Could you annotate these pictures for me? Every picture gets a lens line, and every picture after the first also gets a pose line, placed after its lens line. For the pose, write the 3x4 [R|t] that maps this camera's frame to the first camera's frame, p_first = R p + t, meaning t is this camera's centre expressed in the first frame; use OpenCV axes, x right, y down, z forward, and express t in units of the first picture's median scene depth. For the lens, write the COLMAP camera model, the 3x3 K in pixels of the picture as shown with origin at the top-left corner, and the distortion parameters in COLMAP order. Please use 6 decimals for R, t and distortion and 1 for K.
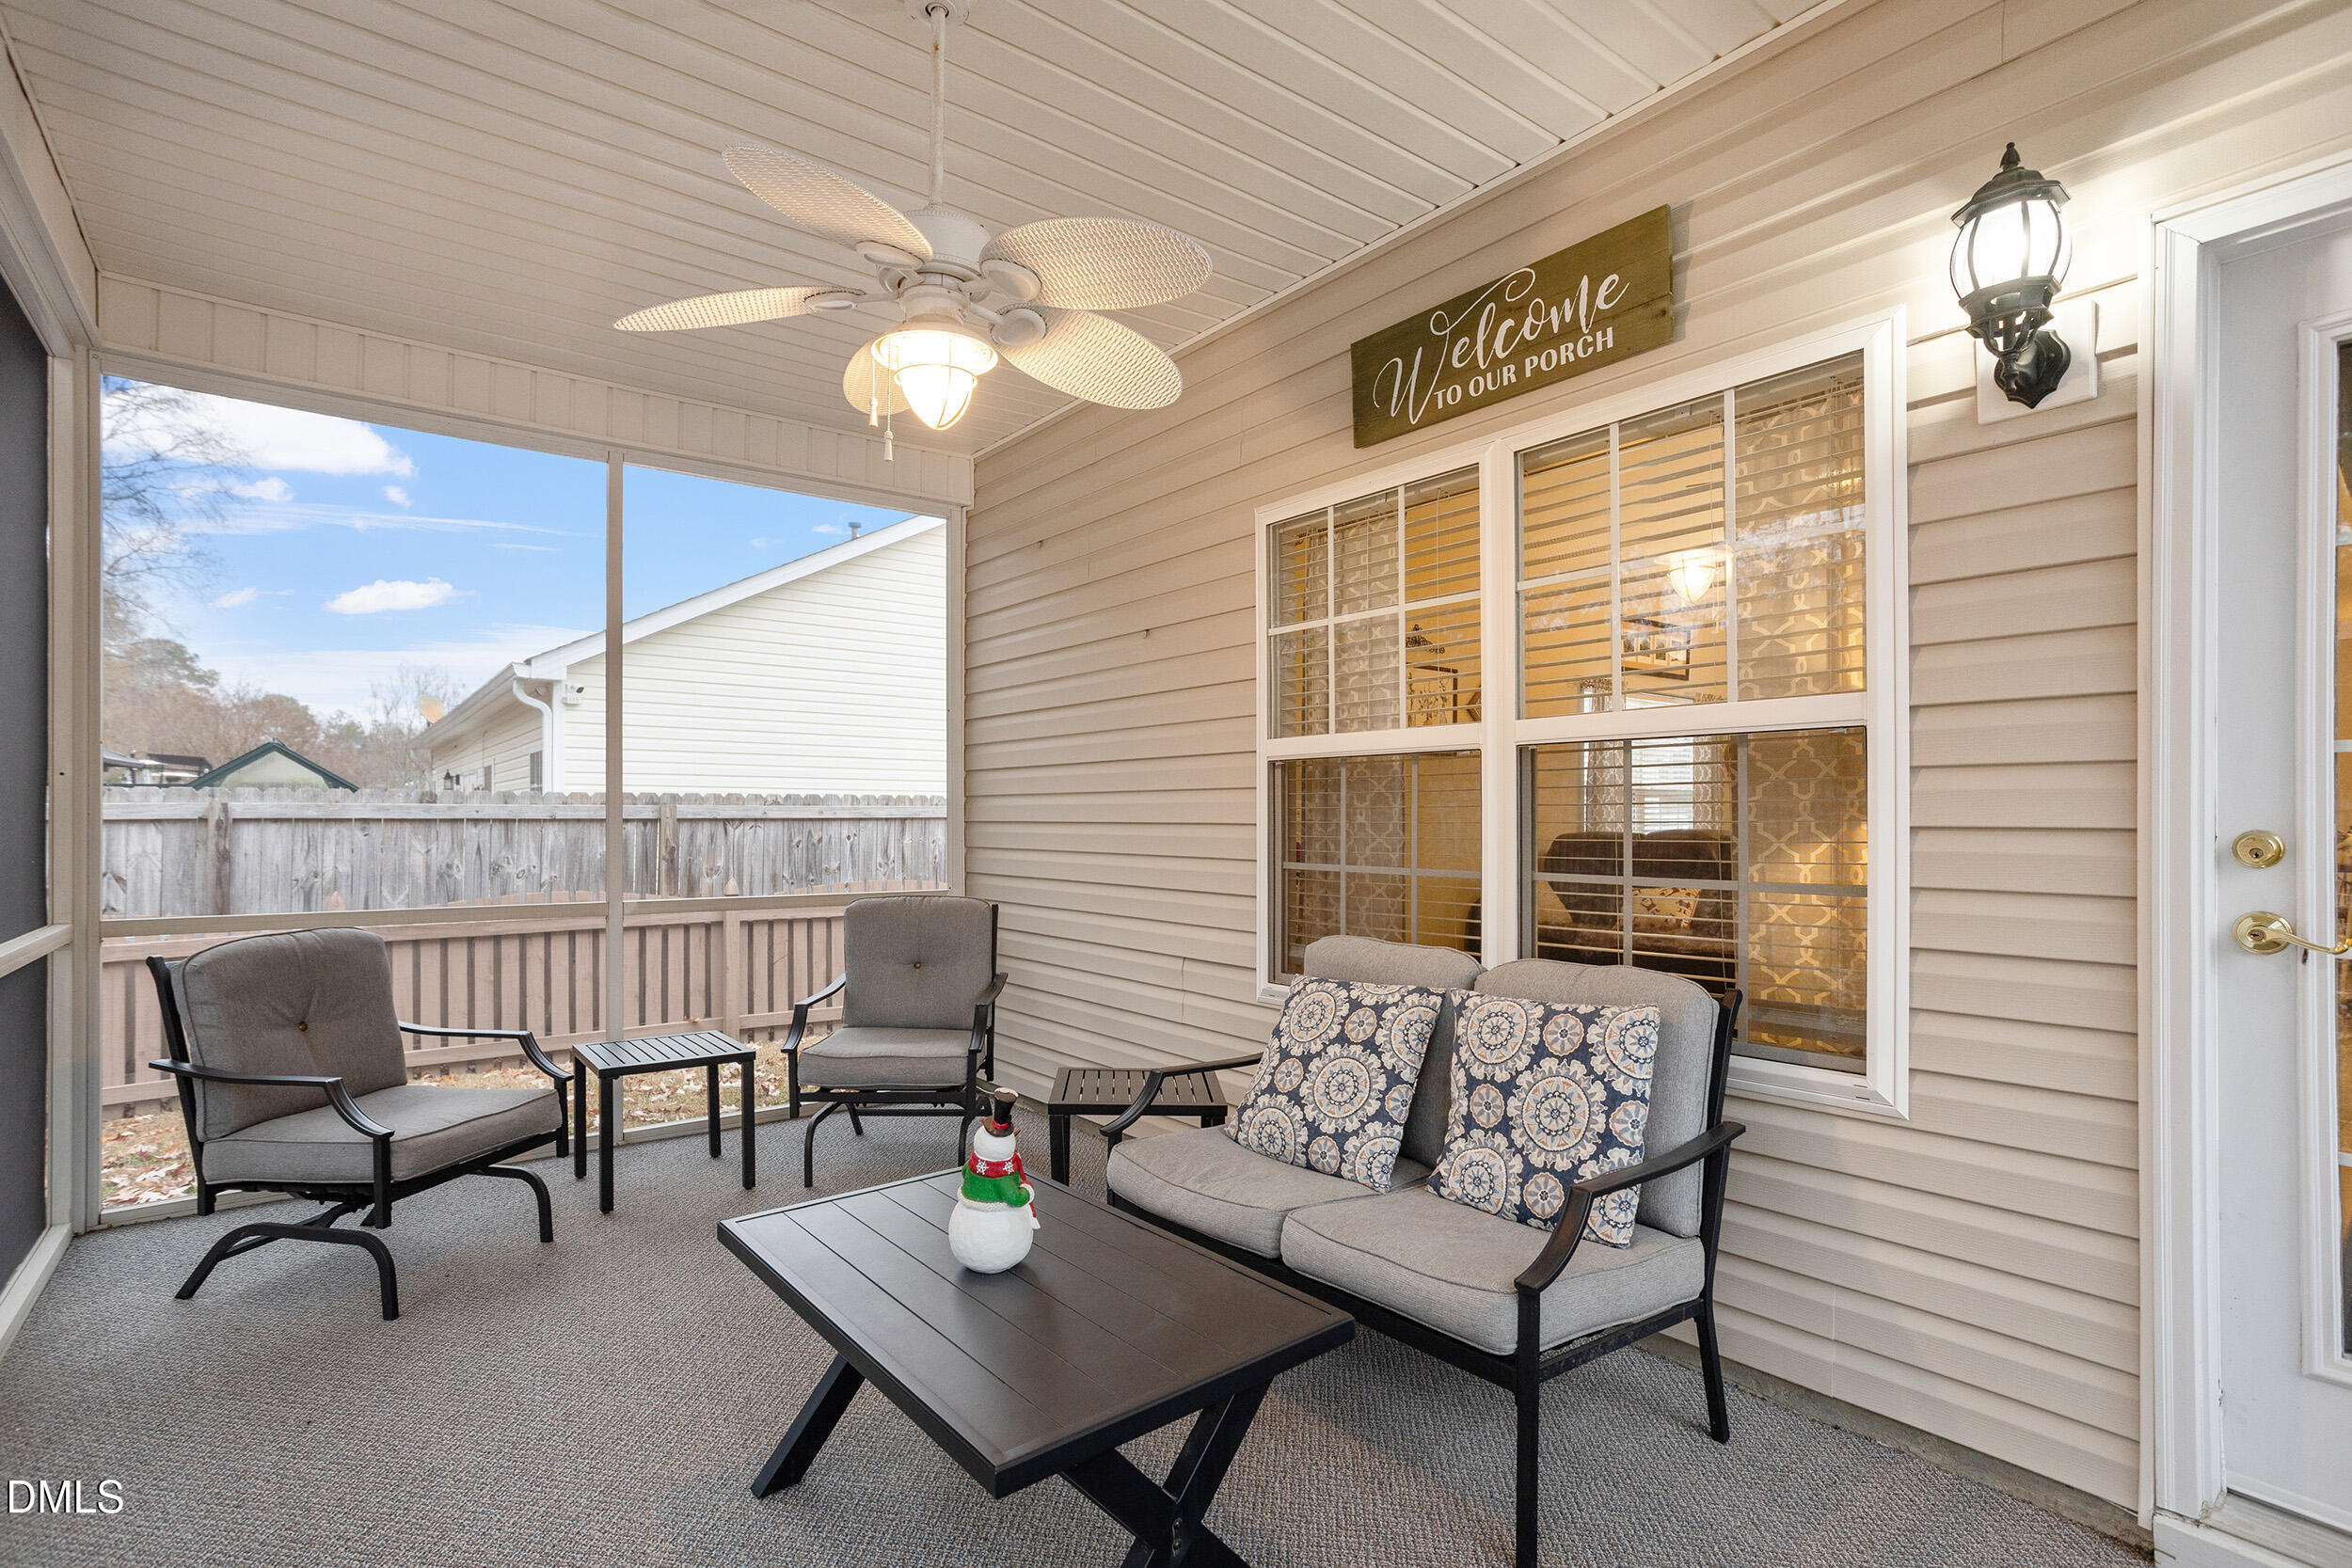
lens RADIAL K [[1150.7, 0, 1176.0], [0, 1150.7, 784.0], [0, 0, 1]] dist [-0.022899, -0.000264]
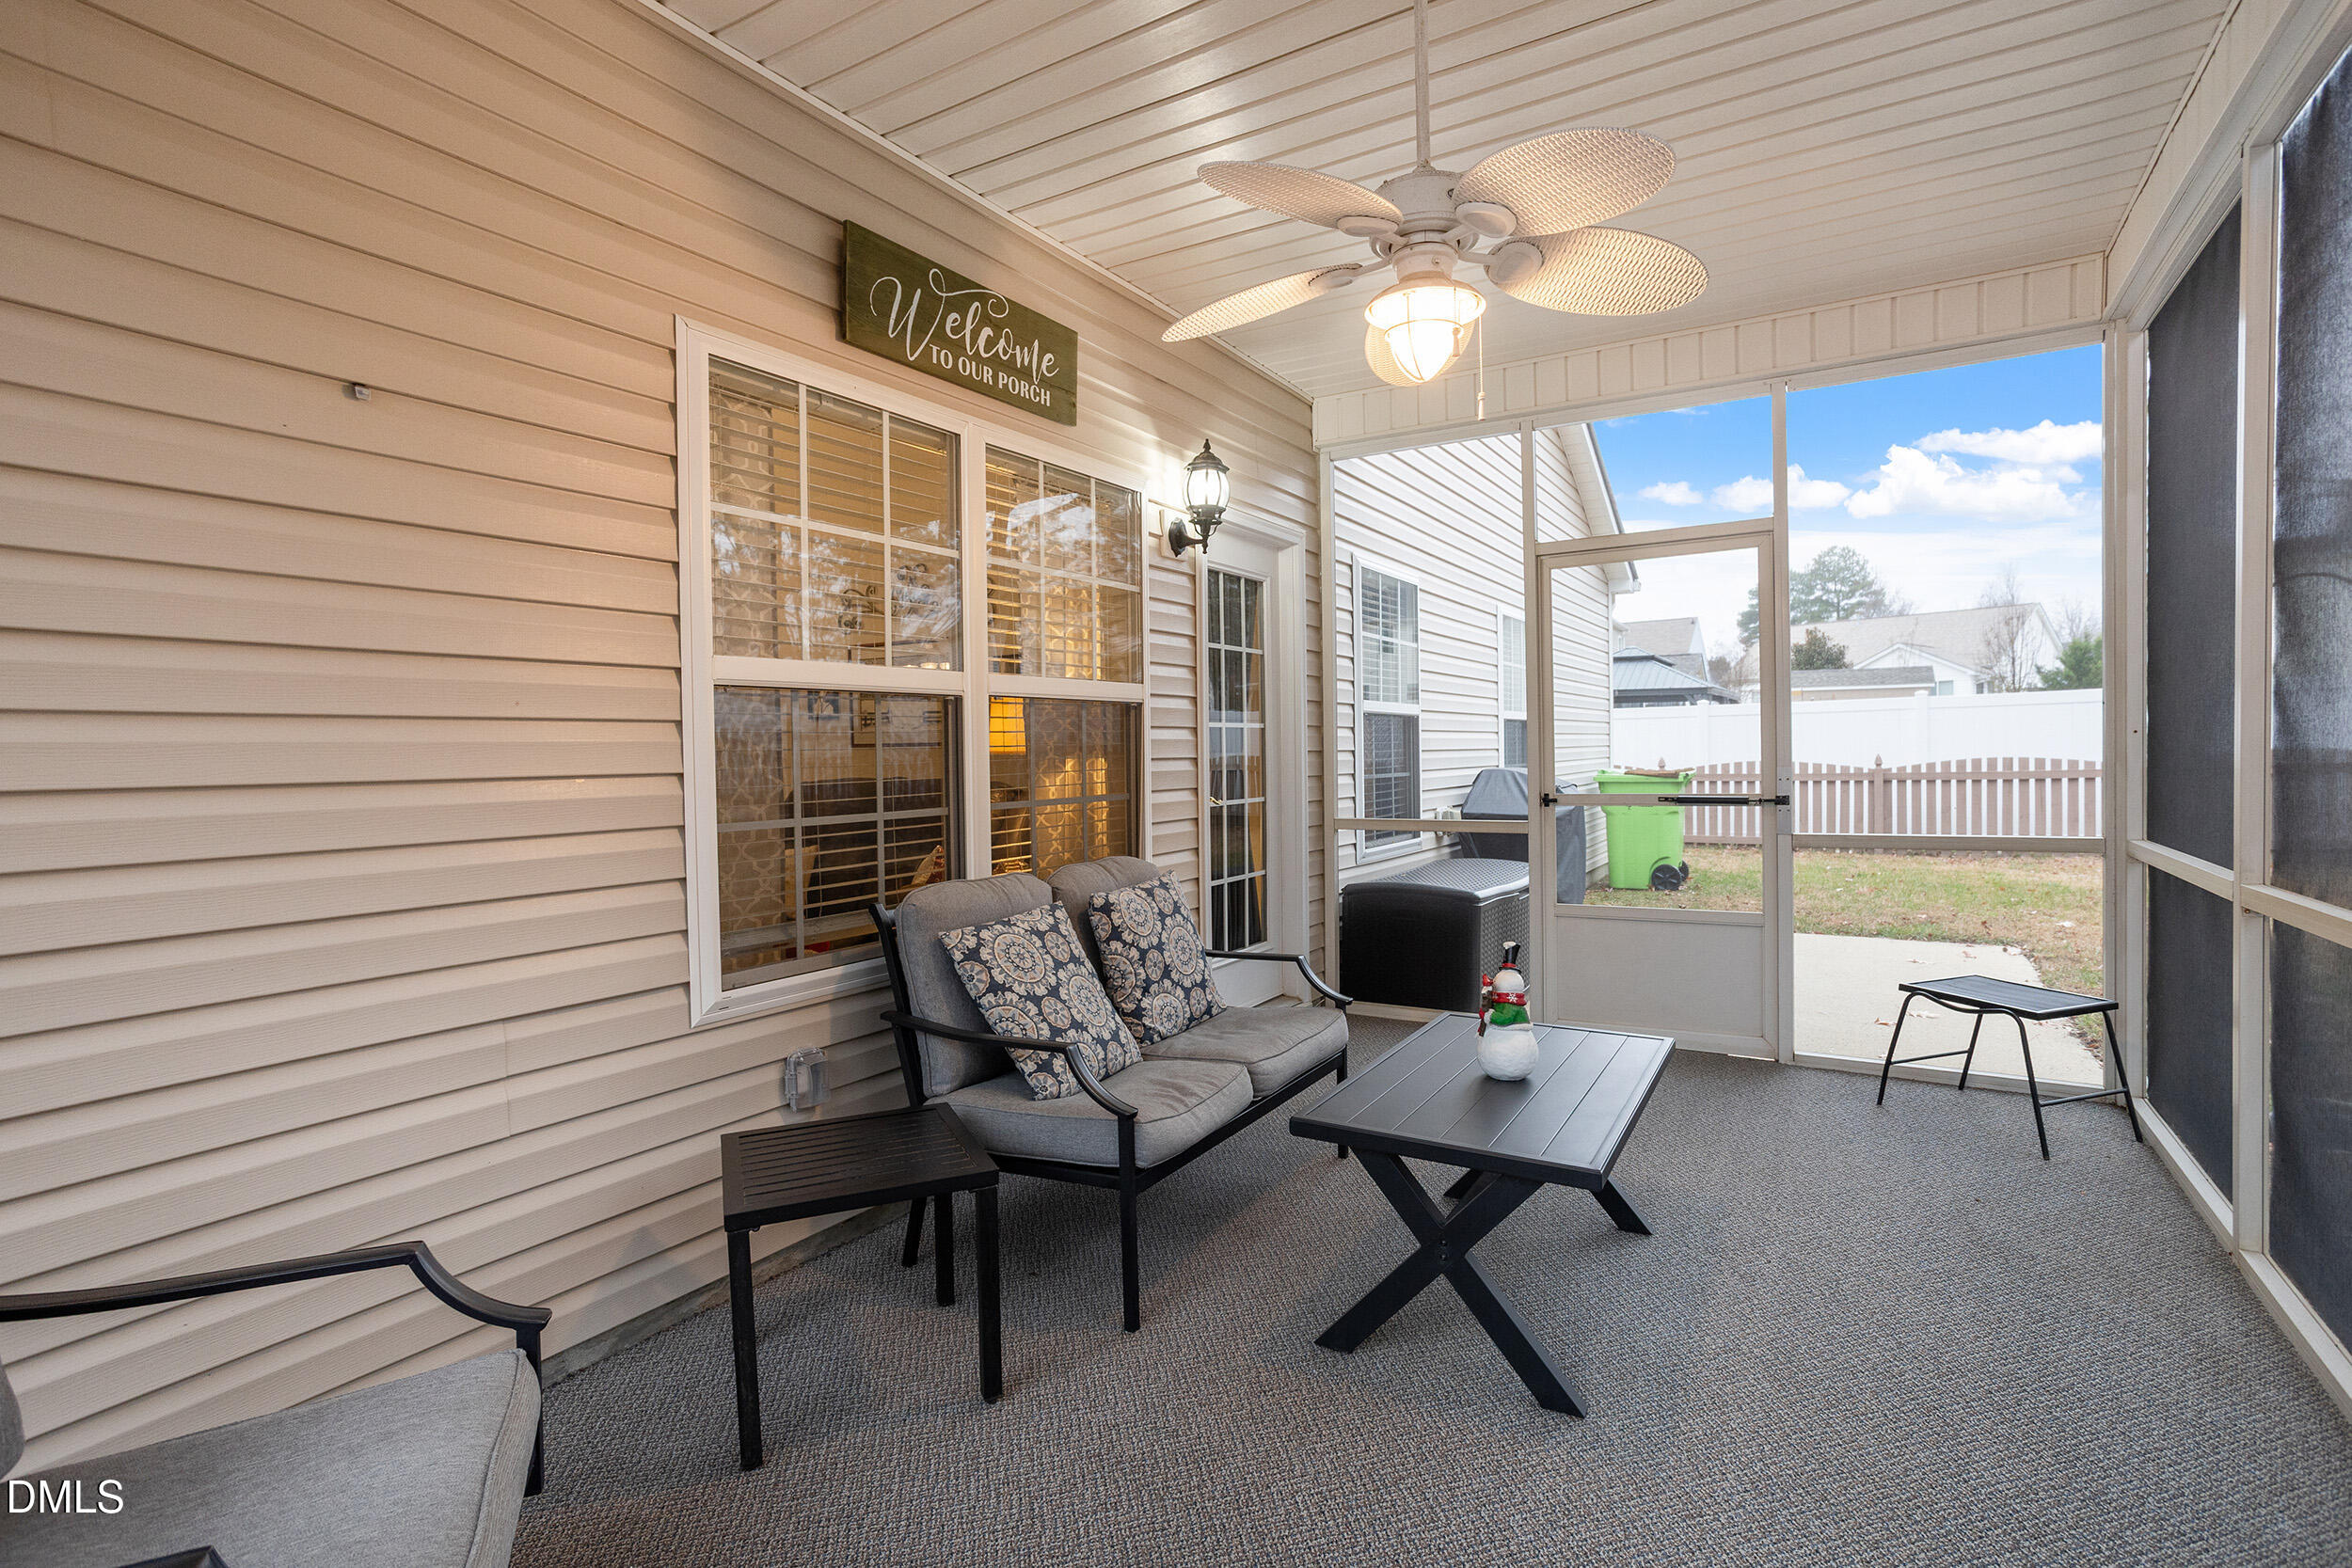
lens RADIAL K [[1142.6, 0, 1175.1], [0, 1142.6, 760.1], [0, 0, 1]] dist [-0.021049, 0.000651]
pose [[-0.345431, 0.003699, 0.938437, -0.853195], [-0.003072, 0.999982, -0.005072, 0.036644], [-0.938439, -0.004635, -0.345414, 1.217619]]
